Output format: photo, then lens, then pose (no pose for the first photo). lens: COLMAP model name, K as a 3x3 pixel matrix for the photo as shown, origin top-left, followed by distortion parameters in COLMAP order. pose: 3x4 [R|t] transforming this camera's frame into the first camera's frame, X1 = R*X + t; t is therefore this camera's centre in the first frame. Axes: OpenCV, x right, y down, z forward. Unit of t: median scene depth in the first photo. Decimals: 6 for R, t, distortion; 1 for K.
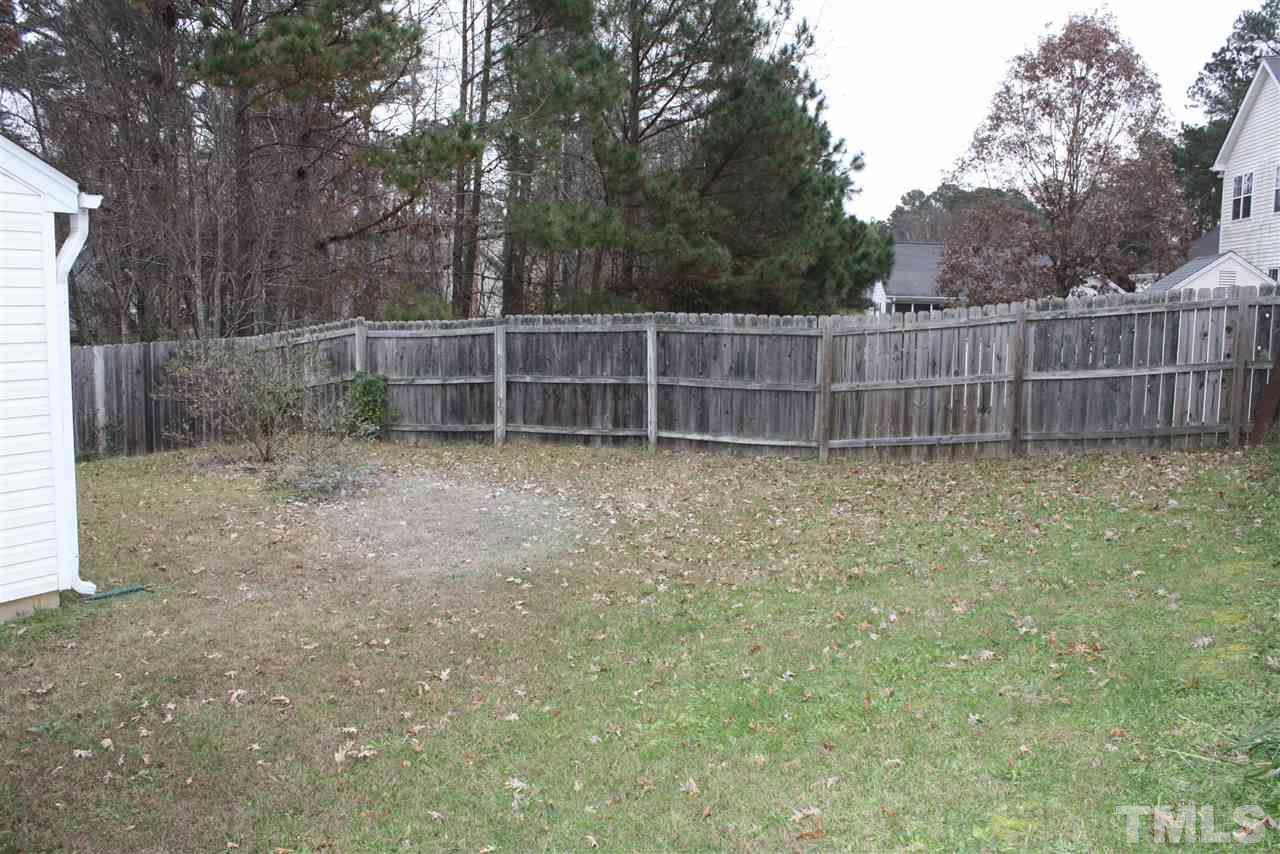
lens RADIAL K [[1088.3, 0, 635.3], [0, 1088.3, 424.6], [0, 0, 1]] dist [-0.162767, 0.144439]
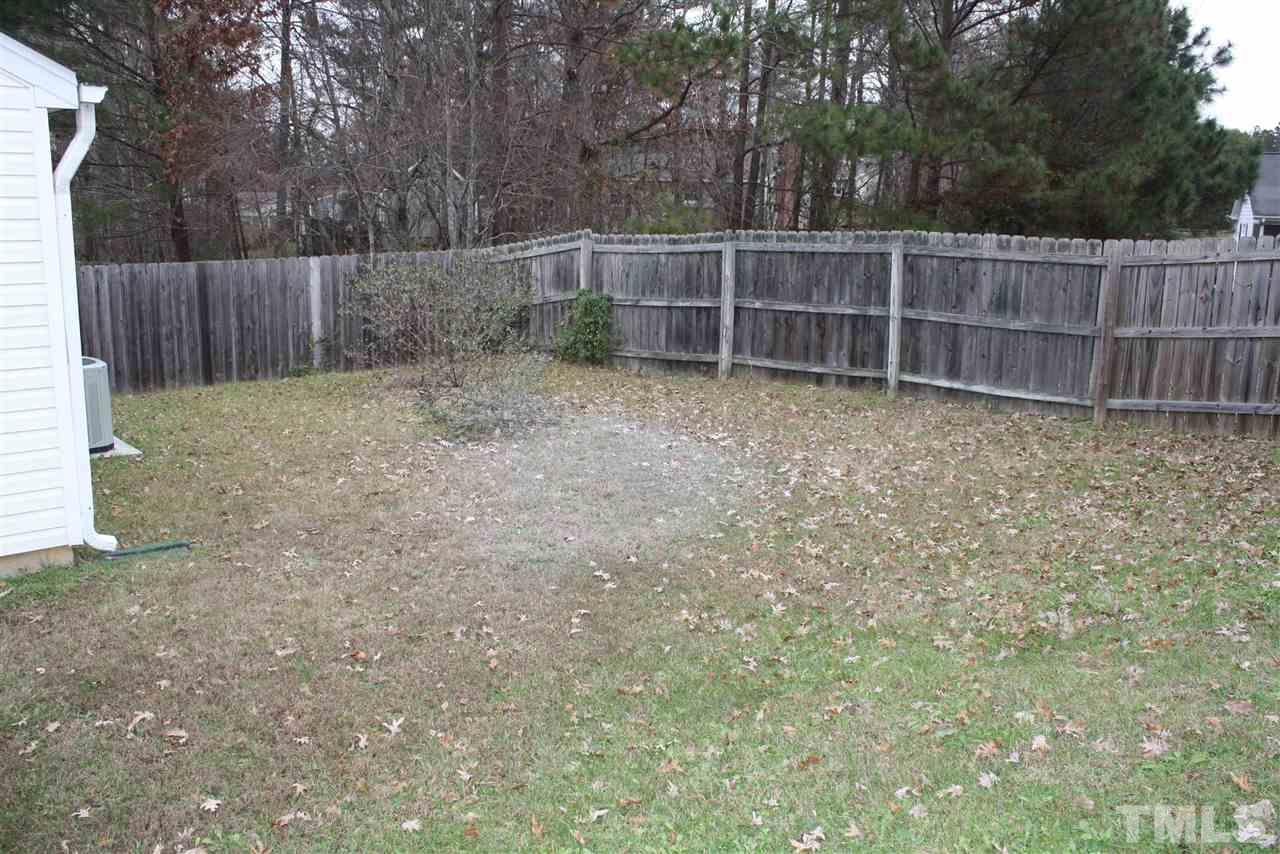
lens RADIAL K [[1088.3, 0, 635.3], [0, 1088.3, 424.6], [0, 0, 1]] dist [-0.162767, 0.144439]
pose [[0.952118, 0.063790, -0.299003, 0.075844], [-0.039704, 0.995508, 0.085956, -0.017886], [0.303143, -0.069969, 0.950373, 0.147166]]
